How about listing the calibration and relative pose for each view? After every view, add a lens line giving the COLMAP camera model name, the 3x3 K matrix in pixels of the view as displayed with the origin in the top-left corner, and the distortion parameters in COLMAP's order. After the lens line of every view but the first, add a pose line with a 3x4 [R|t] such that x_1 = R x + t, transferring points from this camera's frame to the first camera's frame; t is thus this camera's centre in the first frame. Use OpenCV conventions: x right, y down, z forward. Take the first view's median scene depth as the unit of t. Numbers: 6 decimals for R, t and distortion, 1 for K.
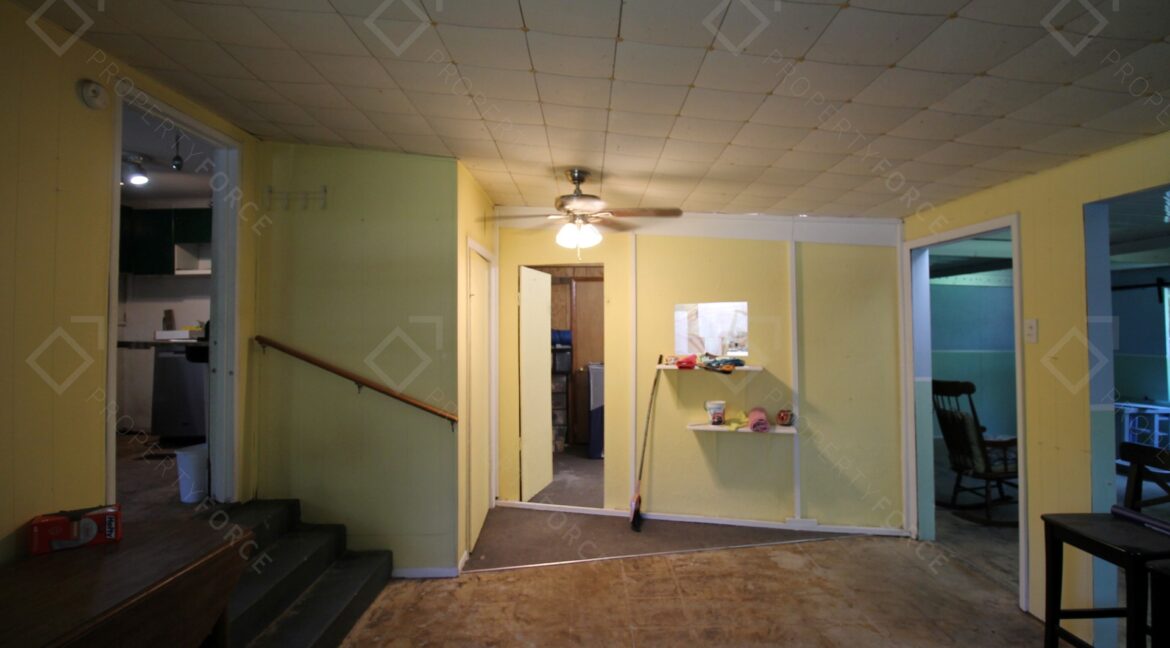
lens RADIAL K [[551.0, 0, 594.1], [0, 551.0, 310.2], [0, 0, 1]] dist [-0.001805, -0.011903]
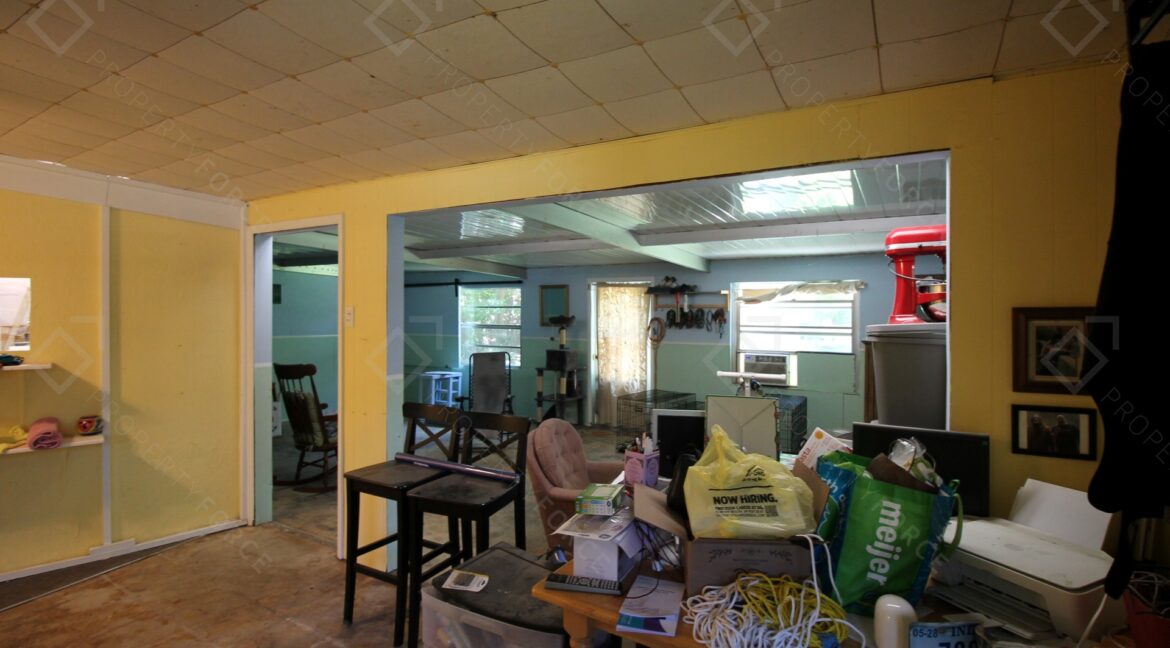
lens RADIAL K [[551.0, 0, 594.1], [0, 551.0, 310.2], [0, 0, 1]] dist [-0.001805, -0.011903]
pose [[0.514955, 0.009738, 0.857162, 0.046389], [-0.031067, 0.999491, 0.007309, -0.000756], [-0.856654, -0.030393, 0.514995, -0.034548]]
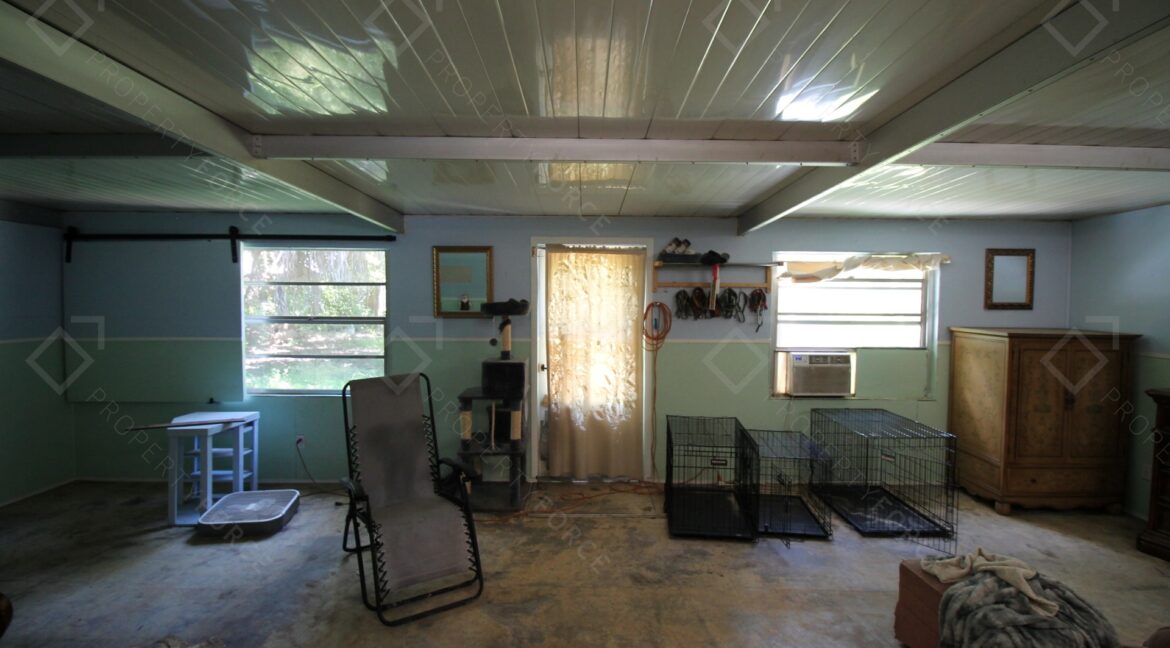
lens RADIAL K [[551.0, 0, 594.1], [0, 551.0, 310.2], [0, 0, 1]] dist [-0.001805, -0.011903]
pose [[0.004575, -0.022917, 0.999727, 0.576166], [-0.034433, 0.999141, 0.023061, 0.026475], [-0.999397, -0.034529, 0.003782, 0.908926]]
